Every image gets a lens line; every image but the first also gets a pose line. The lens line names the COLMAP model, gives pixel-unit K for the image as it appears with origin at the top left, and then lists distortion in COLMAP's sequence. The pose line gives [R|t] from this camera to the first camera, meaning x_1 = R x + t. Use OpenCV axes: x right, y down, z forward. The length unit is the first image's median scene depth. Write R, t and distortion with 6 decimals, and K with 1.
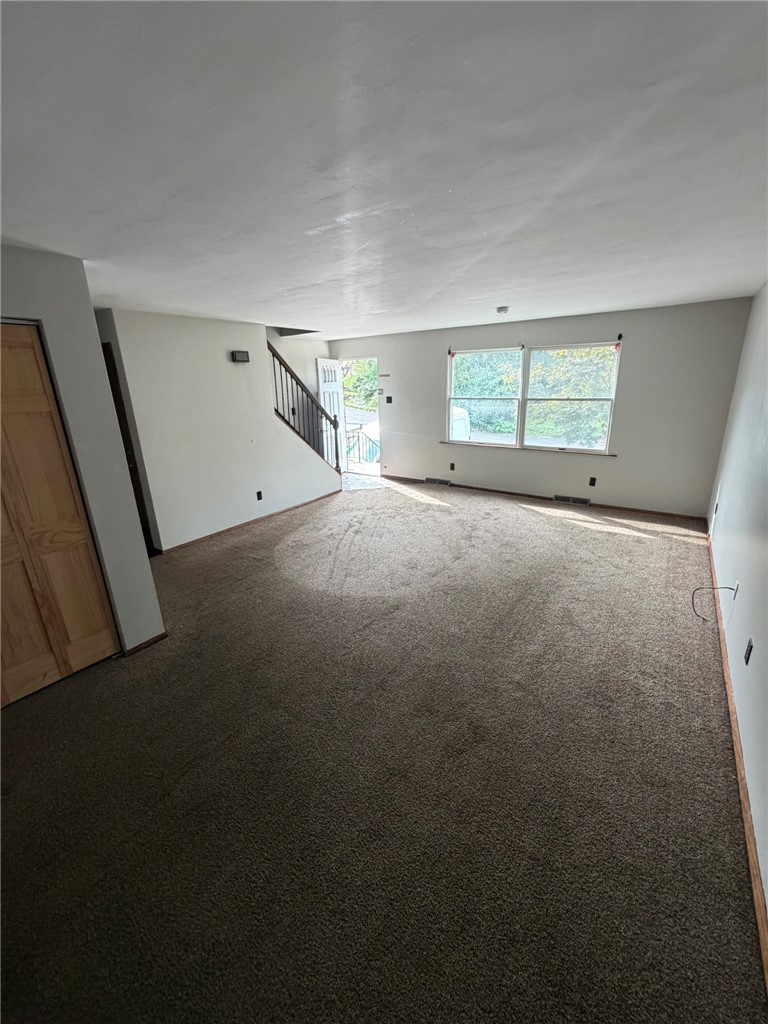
lens RADIAL K [[406.1, 0, 384.5], [0, 406.1, 513.1], [0, 0, 1]] dist [-0.002183, -0.000724]
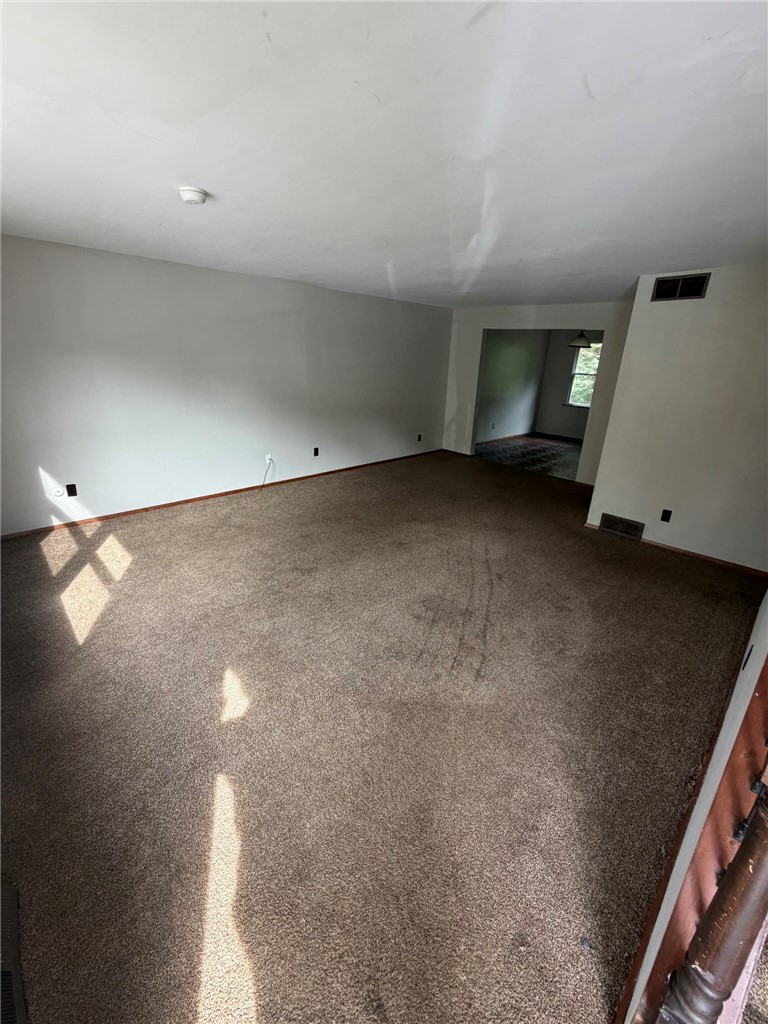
lens RADIAL K [[406.1, 0, 384.2], [0, 406.1, 510.5], [0, 0, 1]] dist [-0.002183, -0.000724]
pose [[-0.980250, -0.073067, 0.183770, -0.046698], [0.055049, 0.791704, 0.608420, -0.424437], [-0.189947, 0.606520, -0.772045, 1.371678]]
